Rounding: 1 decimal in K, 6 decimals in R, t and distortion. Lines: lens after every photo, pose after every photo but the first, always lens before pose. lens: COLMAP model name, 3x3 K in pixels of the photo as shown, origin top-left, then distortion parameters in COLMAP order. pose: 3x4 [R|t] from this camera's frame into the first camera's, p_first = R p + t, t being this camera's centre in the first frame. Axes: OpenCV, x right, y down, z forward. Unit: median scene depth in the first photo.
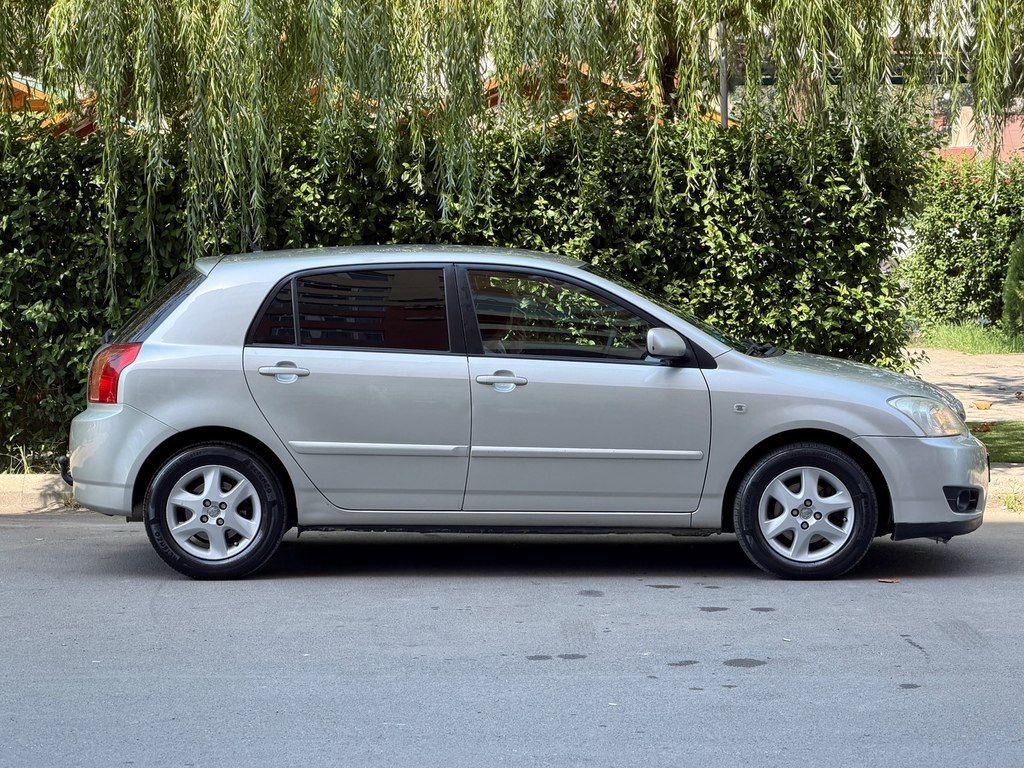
lens RADIAL K [[3108.7, 0, 512.0], [0, 3108.7, 384.0], [0, 0, 1]] dist [0.213158, -0.043185]
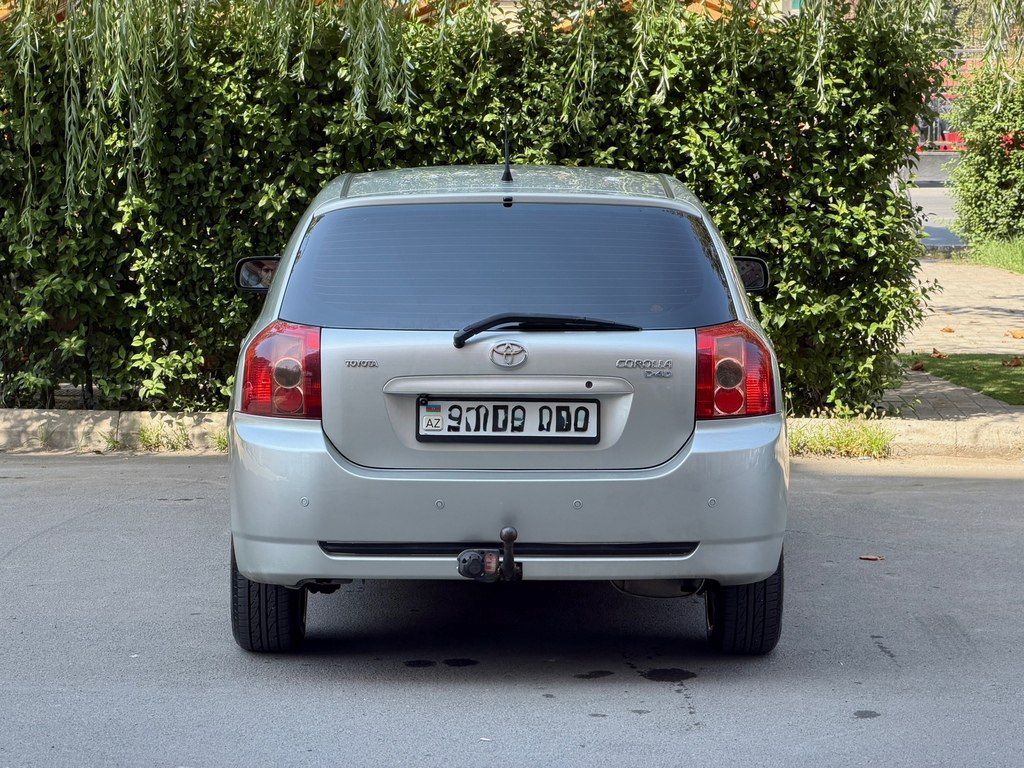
lens RADIAL K [[3019.8, 0, 512.0], [0, 3019.8, 384.0], [0, 0, 1]] dist [0.232537, 0.334853]
pose [[0.999543, 0.012587, -0.027502, 0.037561], [-0.011693, 0.999406, 0.032416, -0.007566], [0.027894, -0.032079, 0.999096, 0.149052]]
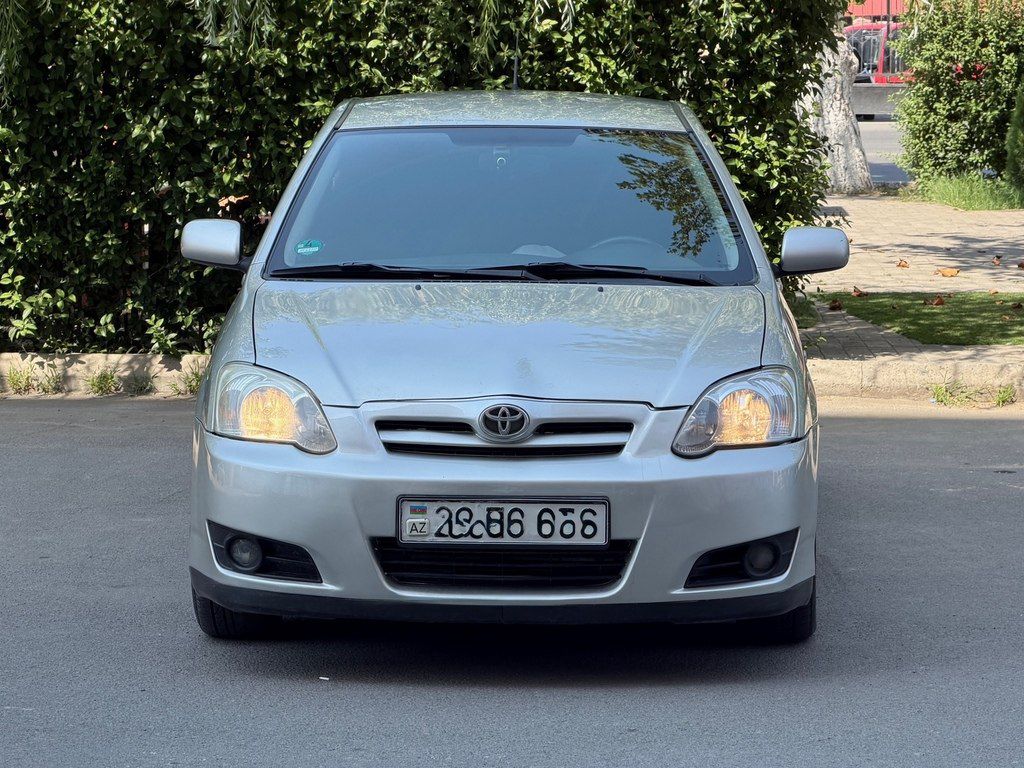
lens RADIAL K [[3233.7, 0, 512.0], [0, 3233.7, 384.0], [0, 0, 1]] dist [0.202276, 0.246029]
pose [[0.999879, 0.009565, -0.012263, 0.055415], [-0.008972, 0.998828, 0.047562, -0.005287], [0.012703, -0.047446, 0.998793, 0.128702]]
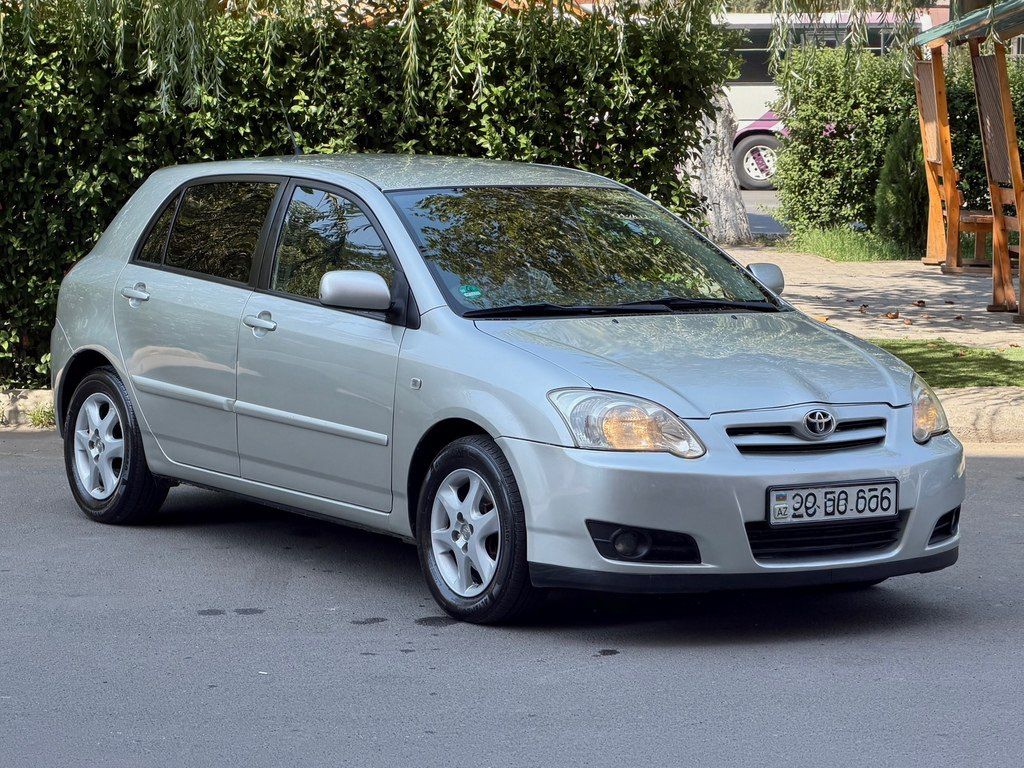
lens RADIAL K [[3145.0, 0, 512.0], [0, 3145.0, 384.0], [0, 0, 1]] dist [0.277673, -1.206492]
pose [[0.999656, 0.014954, 0.021538, 0.051958], [-0.015692, 0.999280, 0.034546, -0.006940], [-0.021006, -0.034872, 0.999171, 0.068113]]
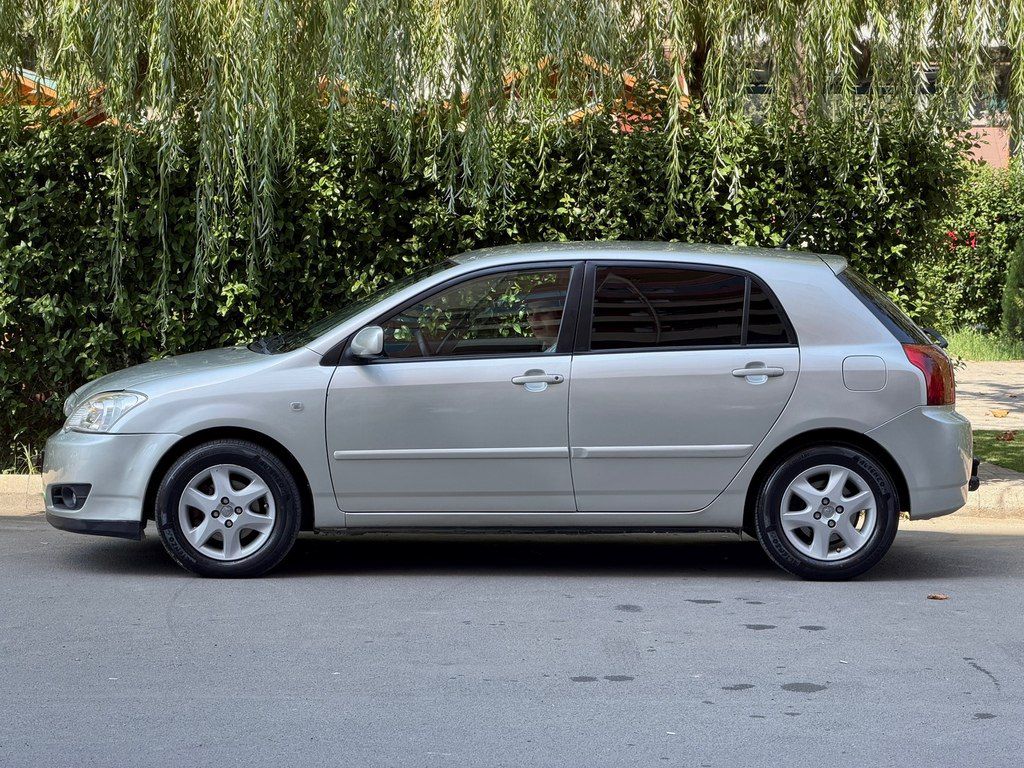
lens RADIAL K [[3019.8, 0, 512.0], [0, 3019.8, 384.0], [0, 0, 1]] dist [0.232537, 0.334853]
pose [[0.999909, 0.010793, 0.008096, -0.014834], [-0.010790, 0.999942, -0.000392, -0.000417], [-0.008100, 0.000305, 0.999967, 0.059924]]
